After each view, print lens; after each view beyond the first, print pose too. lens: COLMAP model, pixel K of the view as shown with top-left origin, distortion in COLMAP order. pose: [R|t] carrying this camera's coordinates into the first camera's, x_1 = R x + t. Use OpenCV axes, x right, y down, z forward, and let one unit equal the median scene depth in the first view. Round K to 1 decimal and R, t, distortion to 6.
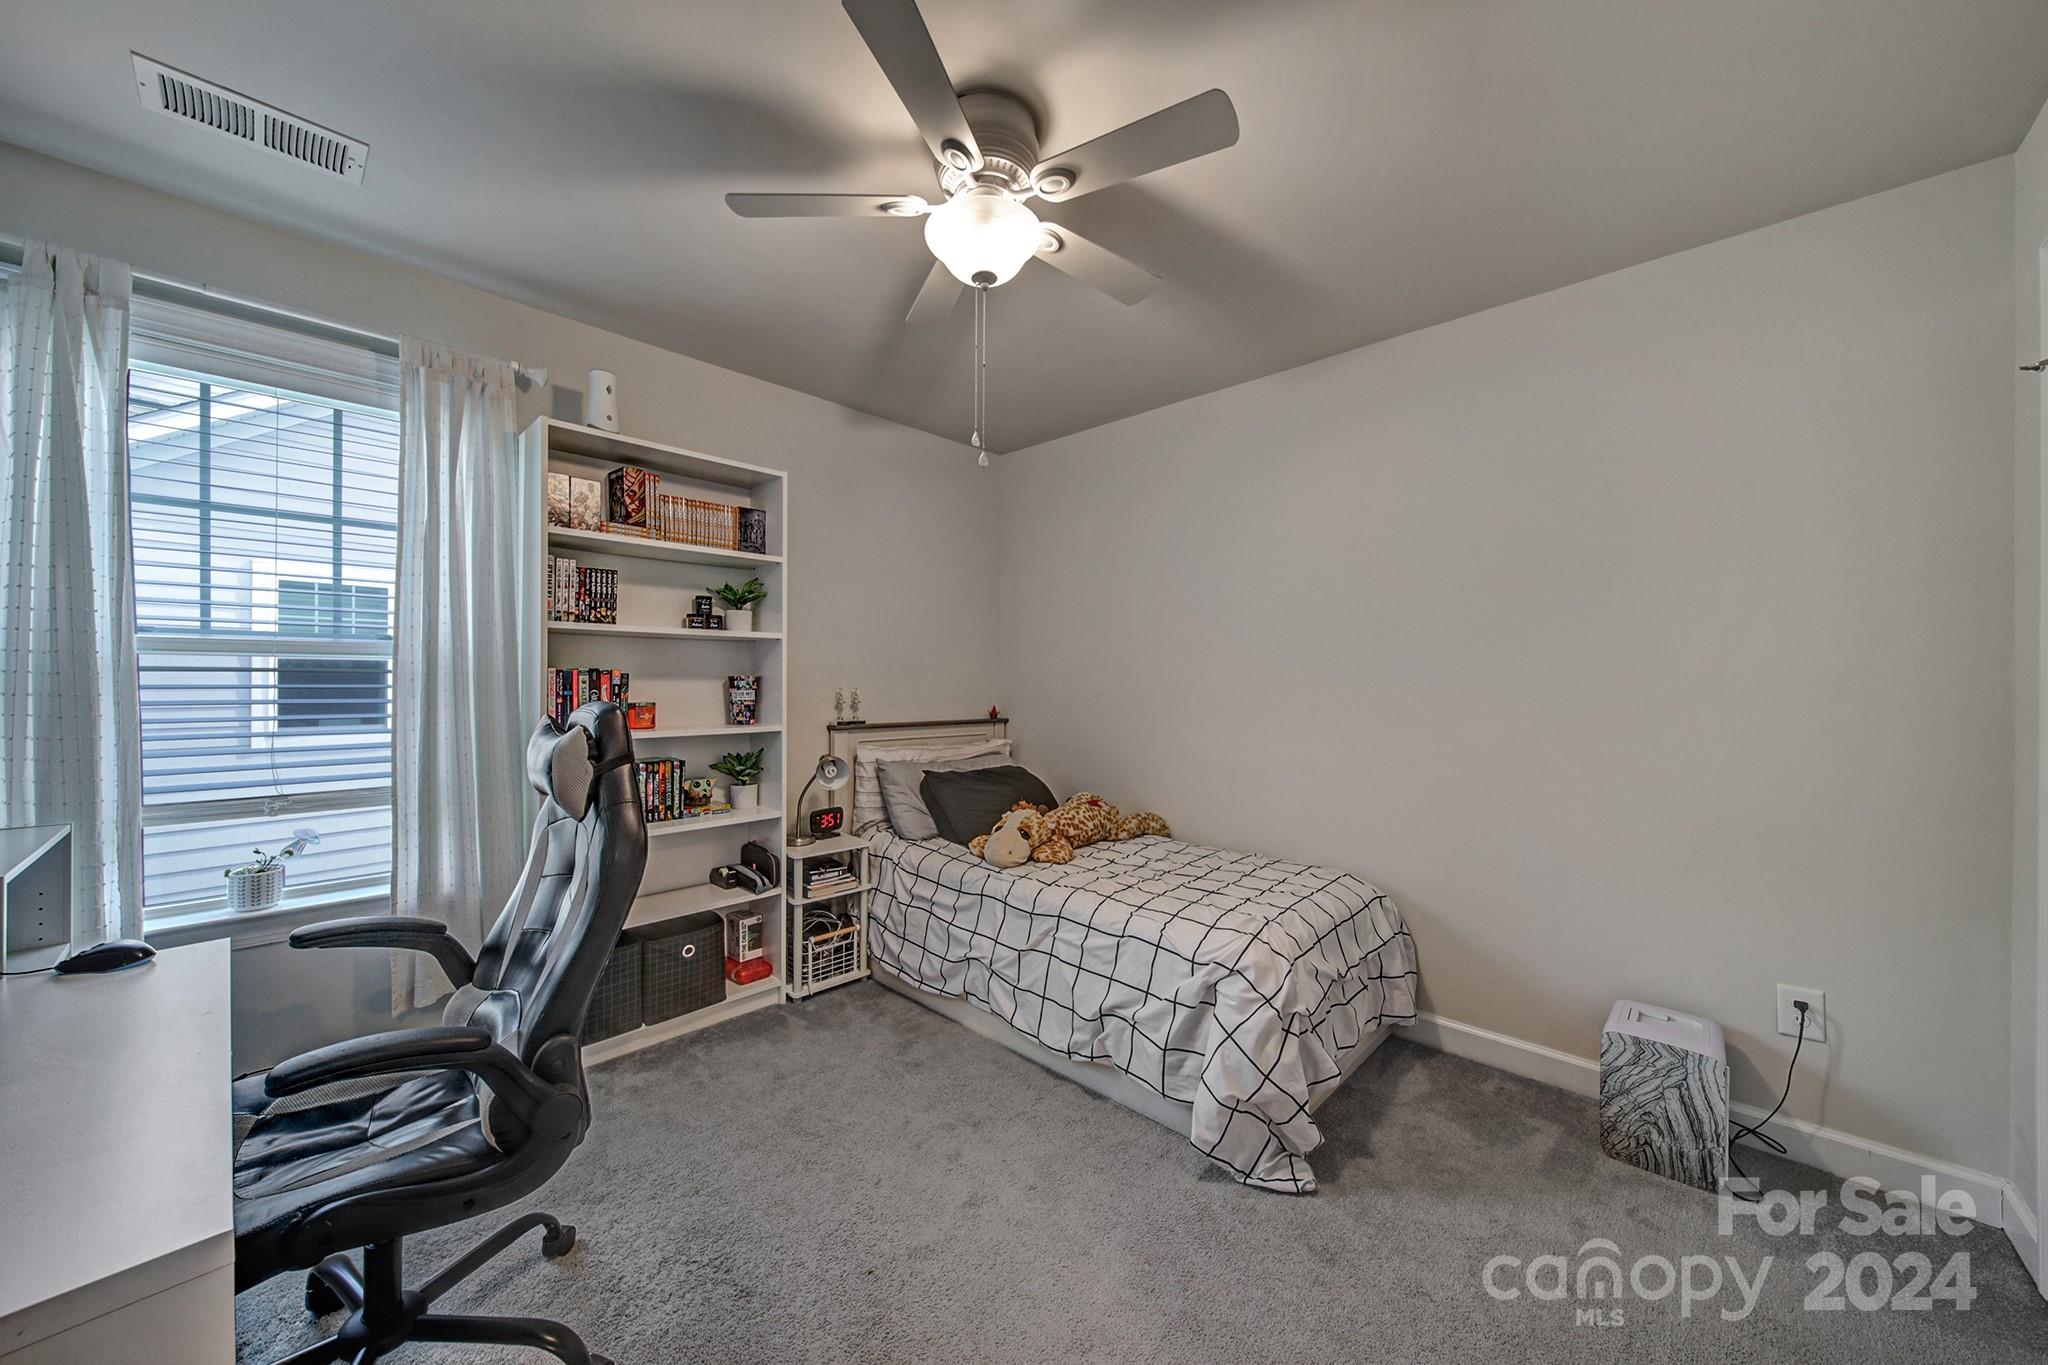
lens RADIAL K [[722.3, 0, 1021.1], [0, 722.3, 672.1], [0, 0, 1]] dist [0.000513, -0.000141]
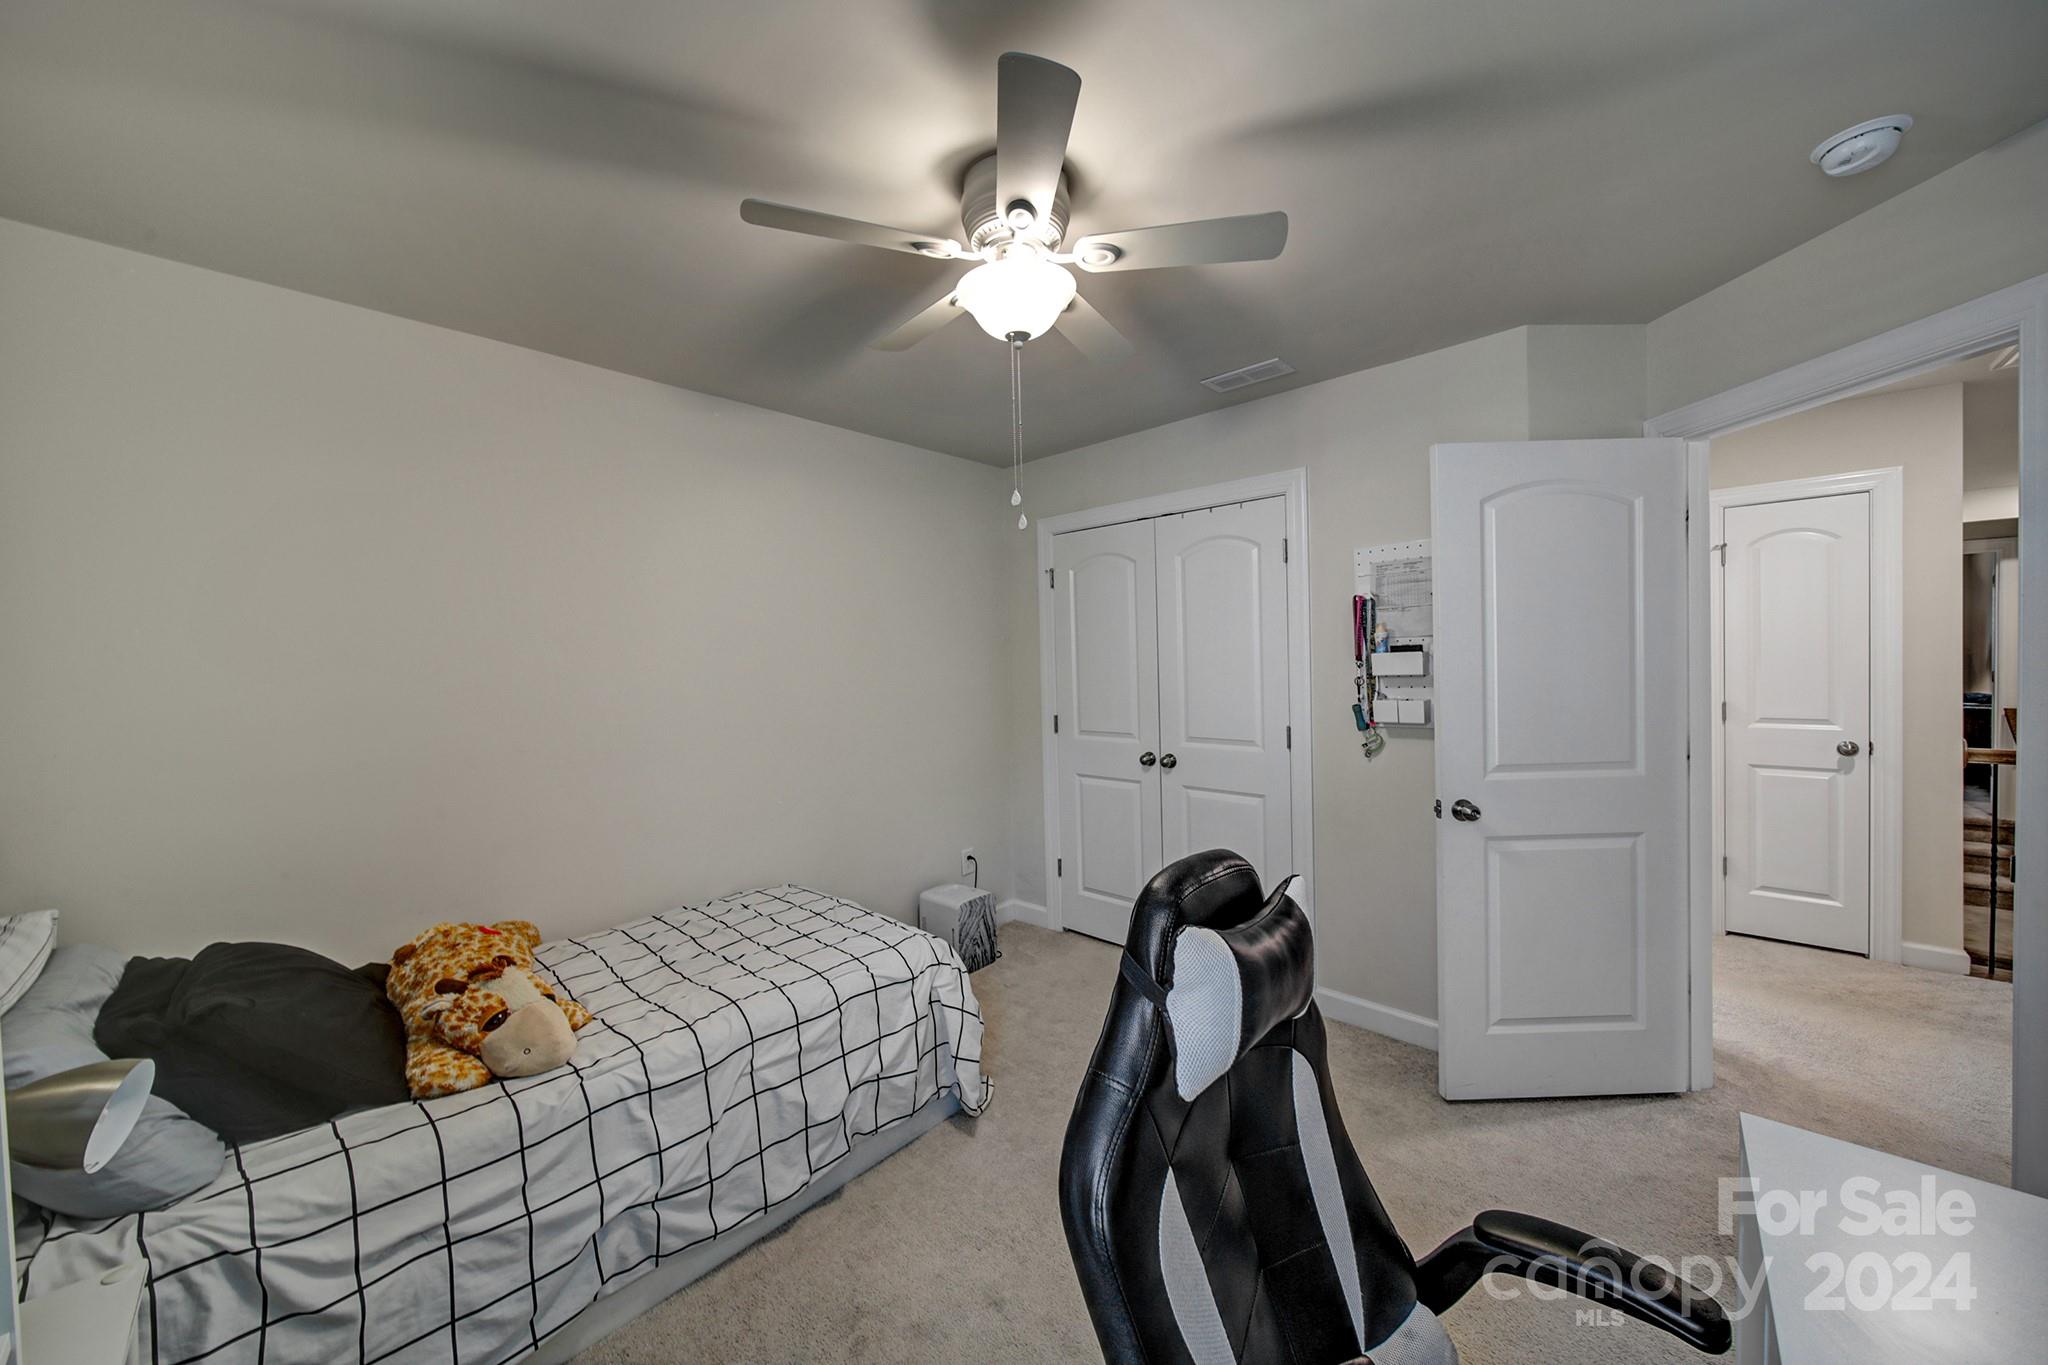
lens RADIAL K [[722.3, 0, 1021.1], [0, 722.3, 672.1], [0, 0, 1]] dist [0.000513, -0.000141]
pose [[-0.028411, -0.026181, 0.999253, -0.721473], [0.000956, 0.999656, 0.026219, -0.083550], [-0.999596, 0.001700, -0.028376, 0.721956]]
